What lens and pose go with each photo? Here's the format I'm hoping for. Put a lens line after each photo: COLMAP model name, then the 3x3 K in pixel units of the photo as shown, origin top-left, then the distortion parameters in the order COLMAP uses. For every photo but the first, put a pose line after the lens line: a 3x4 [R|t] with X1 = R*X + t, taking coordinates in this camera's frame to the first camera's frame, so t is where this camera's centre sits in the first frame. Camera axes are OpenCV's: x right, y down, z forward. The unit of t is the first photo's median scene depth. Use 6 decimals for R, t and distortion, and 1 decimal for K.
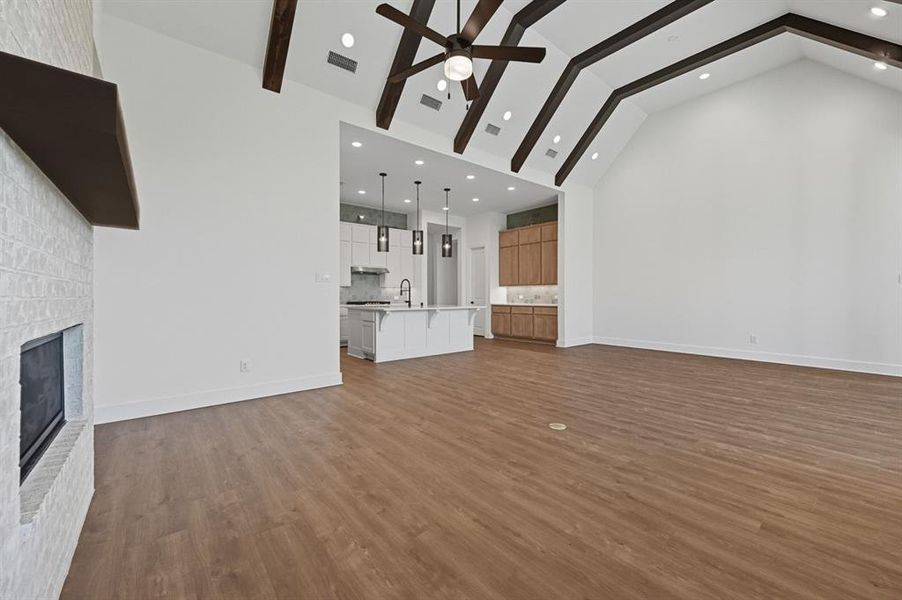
lens RADIAL K [[357.4, 0, 451.6], [0, 357.4, 294.7], [0, 0, 1]] dist [-0.000630, 0.000269]
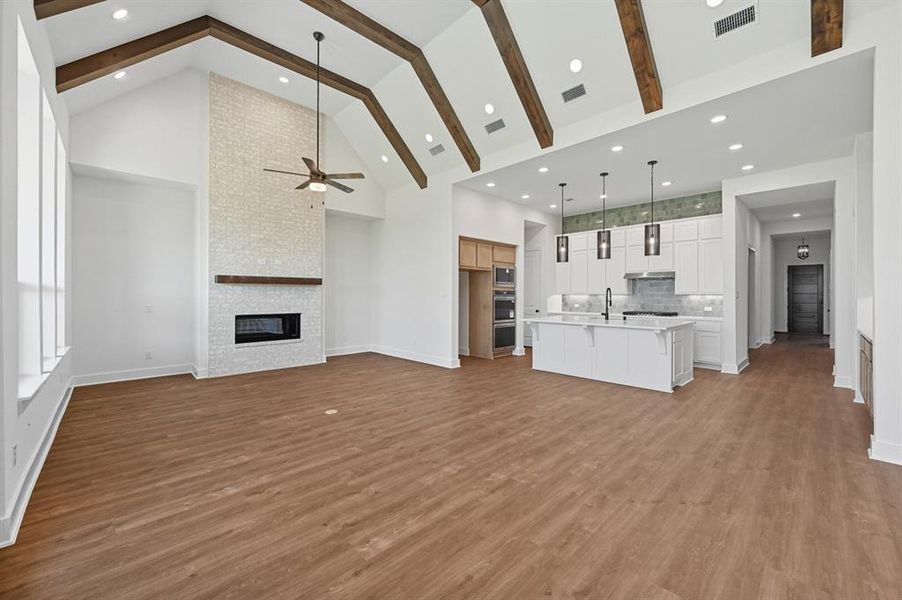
lens RADIAL K [[355.8, 0, 455.5], [0, 355.8, 296.9], [0, 0, 1]] dist [0.001161, -0.000234]
pose [[0.079955, 0.004995, -0.996786, 1.512598], [-0.002084, 0.999986, 0.004844, -0.056210], [0.996796, 0.001690, 0.079965, 1.249594]]
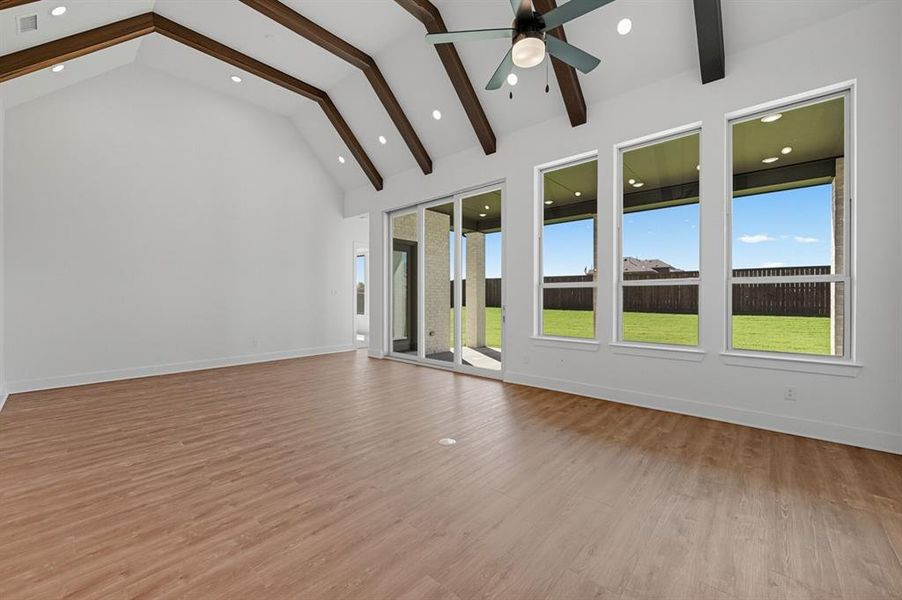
lens RADIAL K [[356.2, 0, 452.2], [0, 356.2, 300.1], [0, 0, 1]] dist [0.008960, 0.000252]
pose [[-0.148279, -0.009127, 0.988903, -0.643563], [0.000703, 0.999956, 0.009334, -0.038363], [-0.988945, 0.002079, -0.148266, 1.043080]]
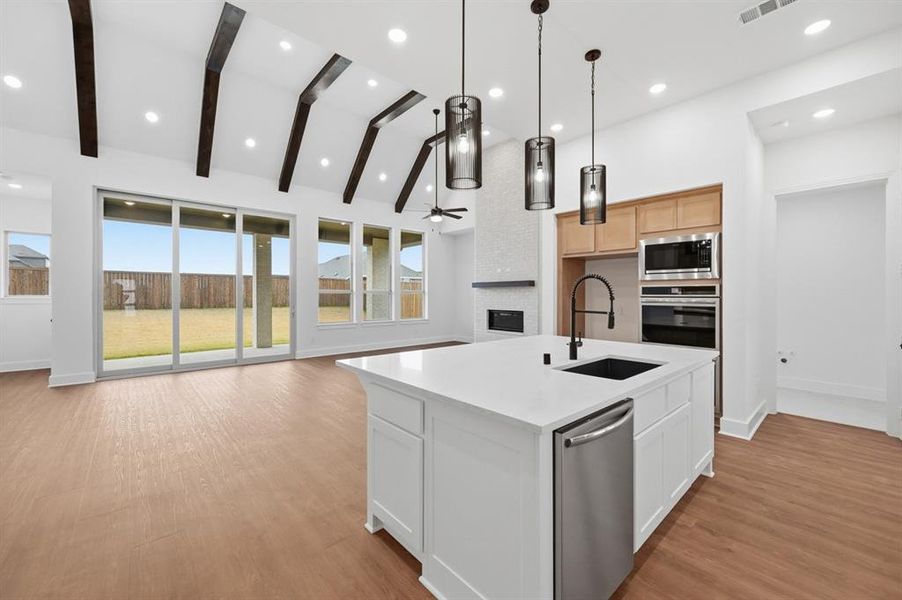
lens RADIAL K [[357.4, 0, 451.6], [0, 357.4, 294.7], [0, 0, 1]] dist [-0.000630, 0.000269]
pose [[-0.998962, -0.001027, -0.045530, 0.022701], [-0.000976, 0.999999, -0.001130, -0.058320], [0.045531, -0.001085, -0.998962, 2.864359]]
